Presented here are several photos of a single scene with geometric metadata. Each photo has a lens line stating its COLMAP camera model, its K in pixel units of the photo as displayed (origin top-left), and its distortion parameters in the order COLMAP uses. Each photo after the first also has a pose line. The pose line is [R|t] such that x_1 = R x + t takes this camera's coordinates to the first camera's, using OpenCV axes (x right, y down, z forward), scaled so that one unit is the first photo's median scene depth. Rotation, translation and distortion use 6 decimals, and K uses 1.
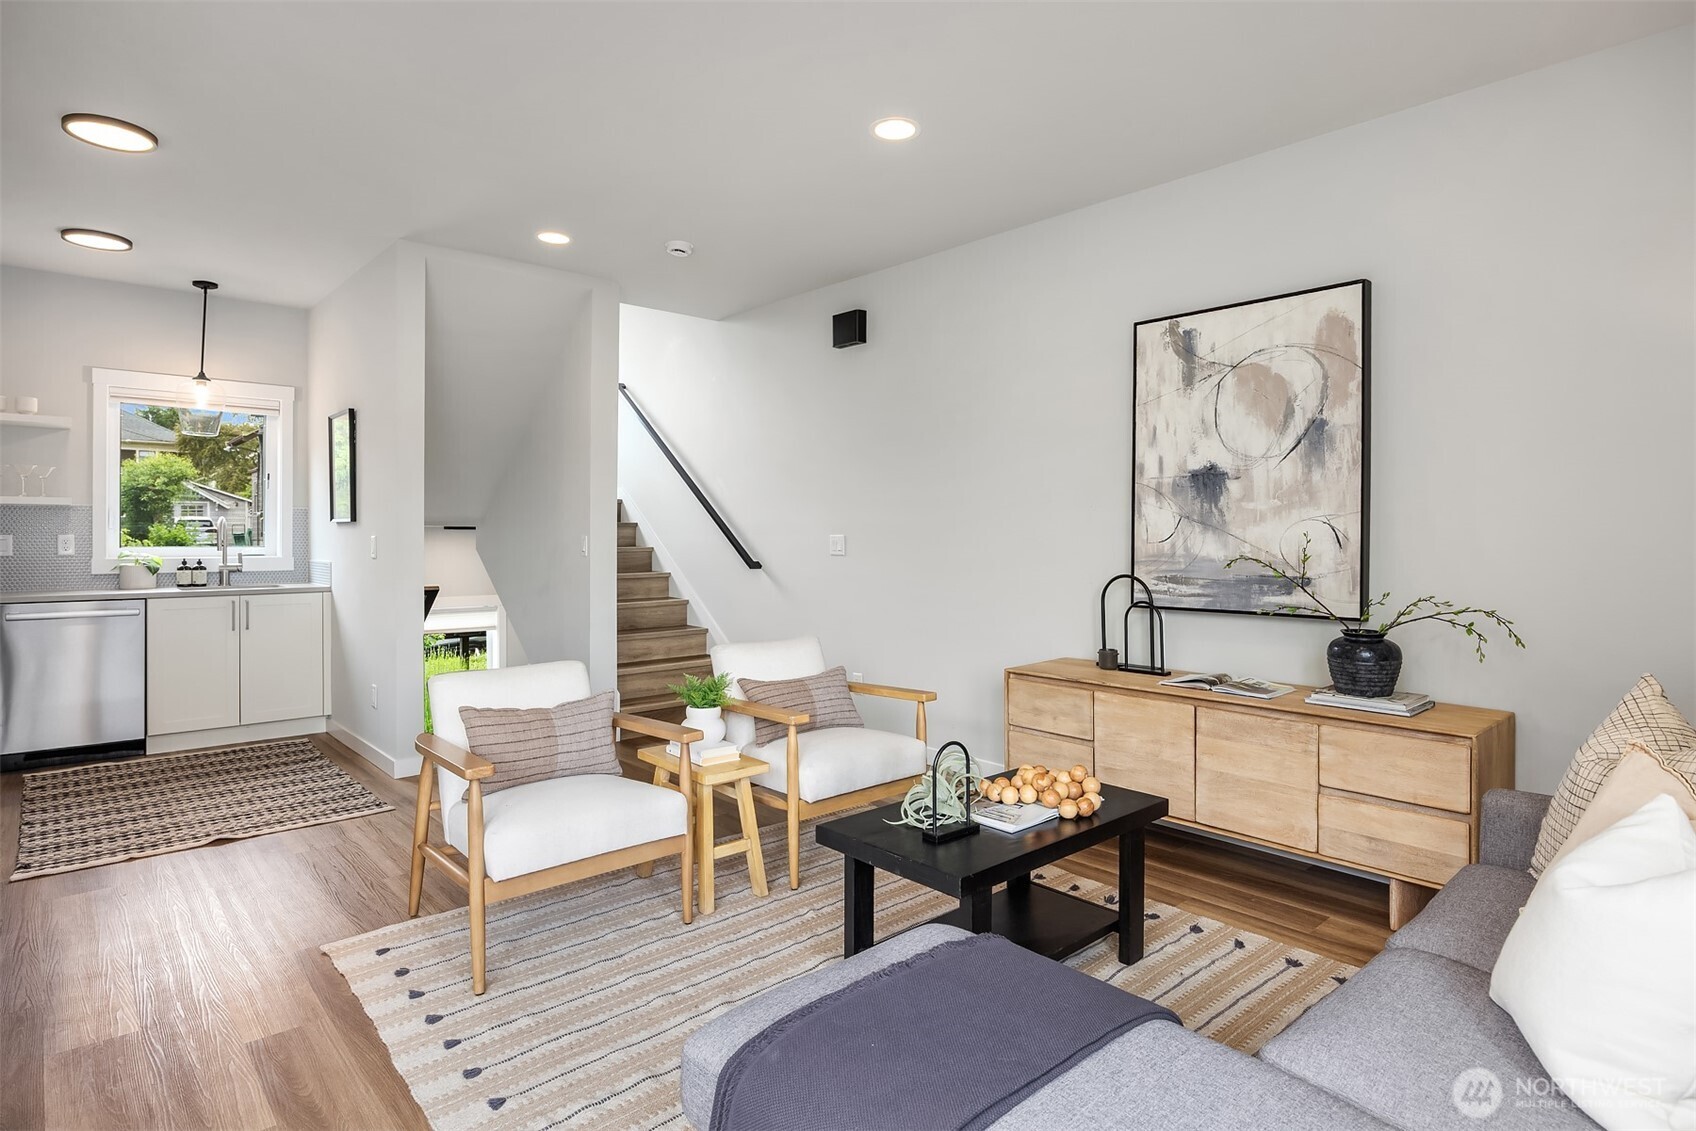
lens RADIAL K [[906.8, 0, 846.6], [0, 906.8, 530.1], [0, 0, 1]] dist [-0.001955, -0.000438]
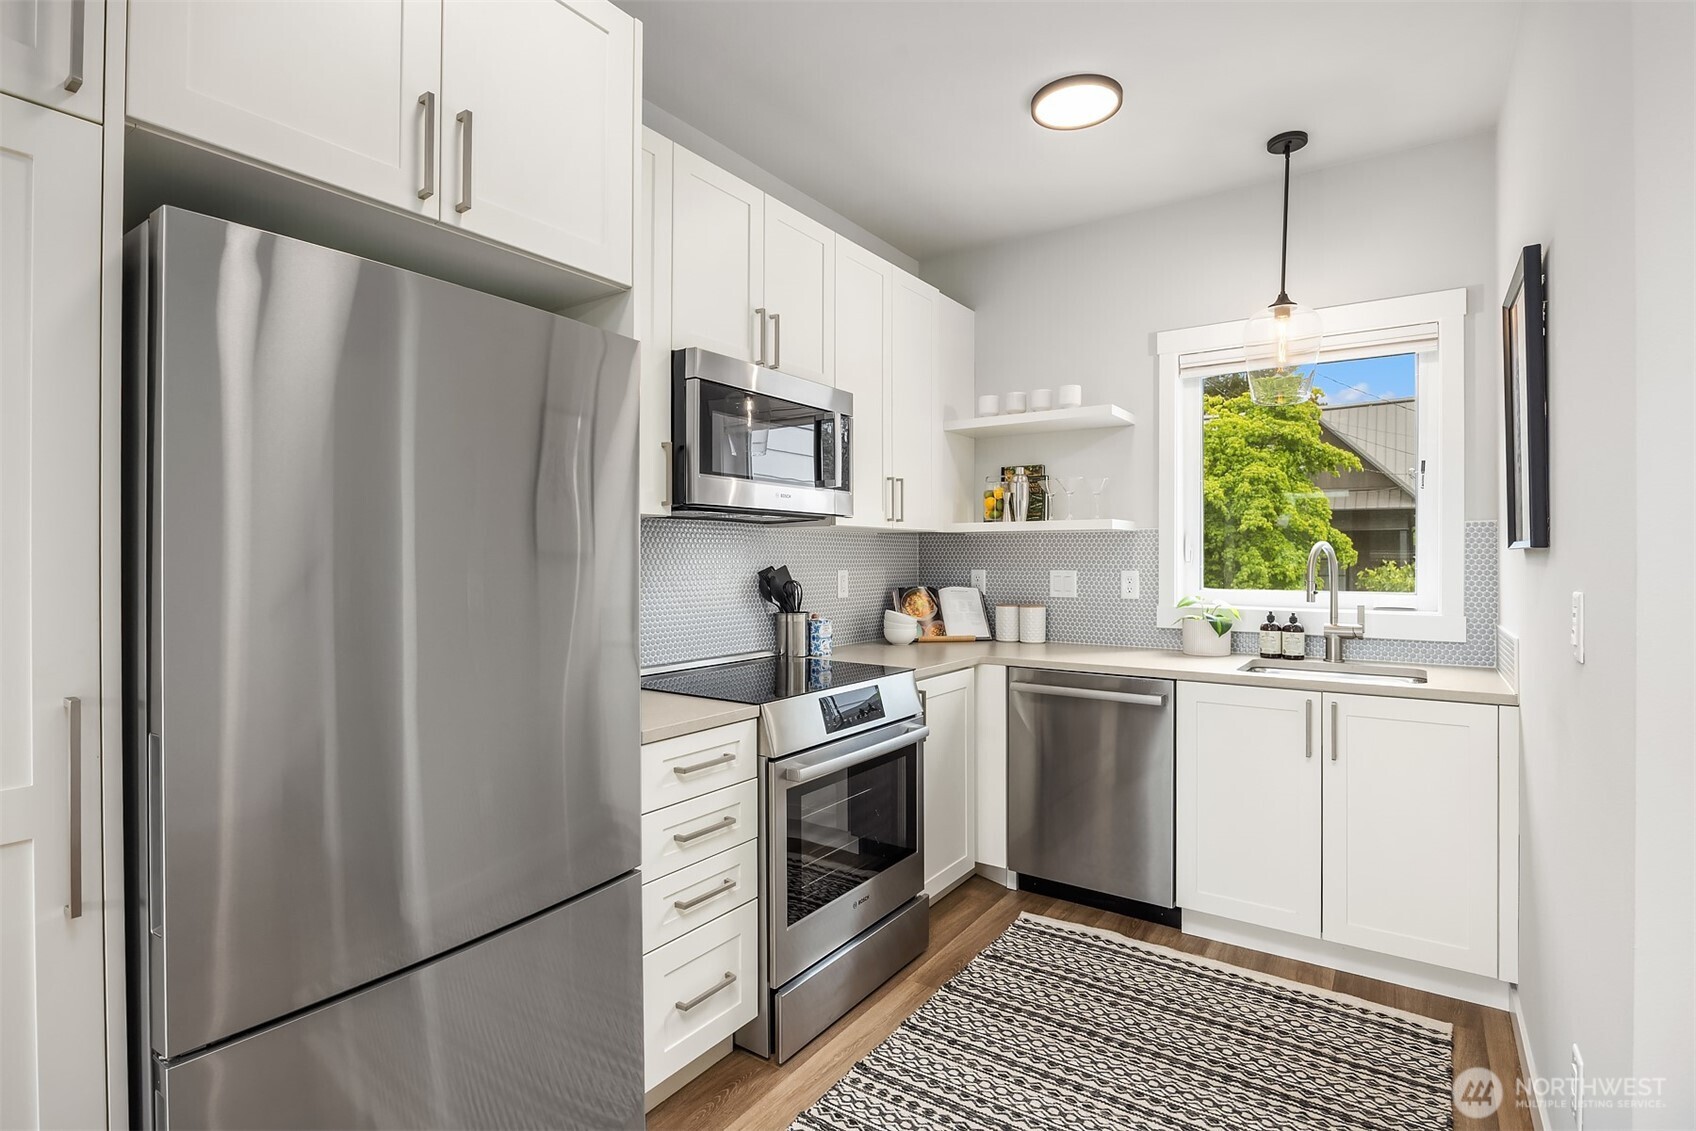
lens RADIAL K [[805.9, 0, 848.0], [0, 805.9, 565.5], [0, 0, 1]] dist [-0.017079, 0.000022]
pose [[0.227558, 0.005626, -0.973748, -0.270180], [0.007363, 0.999945, 0.007498, -0.005492], [0.973737, -0.008876, 0.227504, 0.600116]]
